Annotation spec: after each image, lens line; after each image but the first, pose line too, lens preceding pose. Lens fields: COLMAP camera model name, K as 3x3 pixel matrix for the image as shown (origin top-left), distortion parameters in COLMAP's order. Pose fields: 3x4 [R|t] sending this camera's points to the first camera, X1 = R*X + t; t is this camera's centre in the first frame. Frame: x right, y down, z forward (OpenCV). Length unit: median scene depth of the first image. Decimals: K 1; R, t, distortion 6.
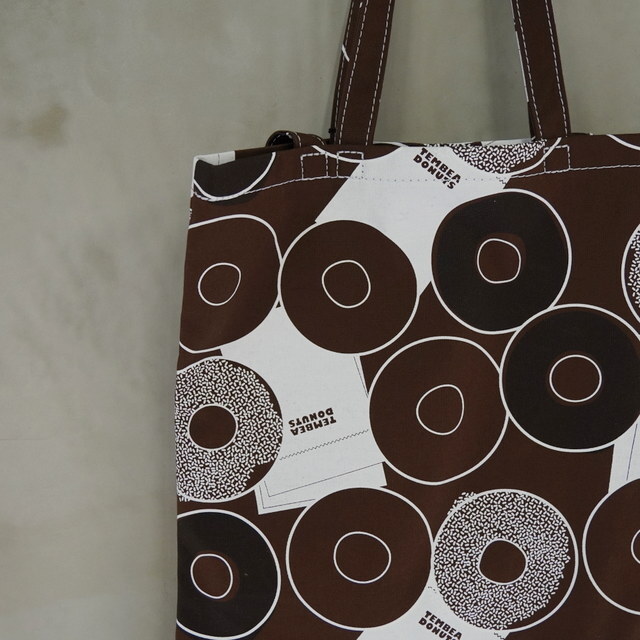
lens RADIAL K [[1206.1, 0, 320.0], [0, 1206.1, 320.0], [0, 0, 1]] dist [0.035517, 0.237286]
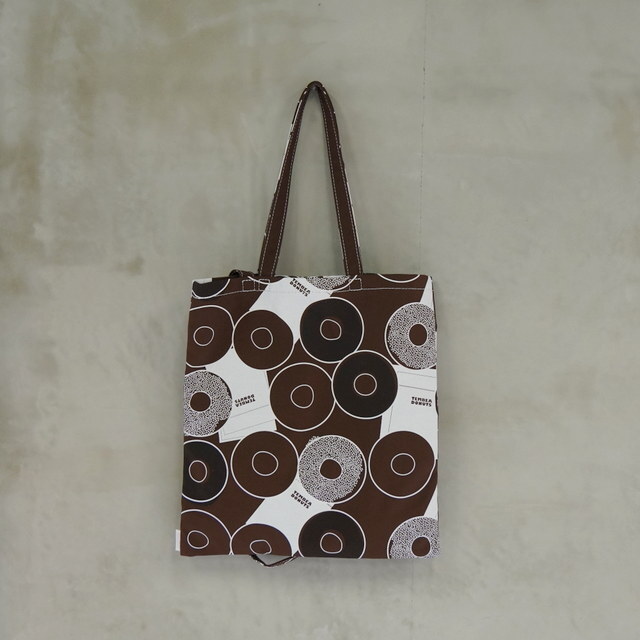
lens RADIAL K [[1206.1, 0, 320.0], [0, 1206.1, 320.0], [0, 0, 1]] dist [0.035517, 0.237286]
pose [[0.993330, 0.021148, -0.113347, 0.375606], [-0.034050, 0.992997, -0.113127, 0.182433], [0.110160, 0.116232, 0.987094, -1.172914]]
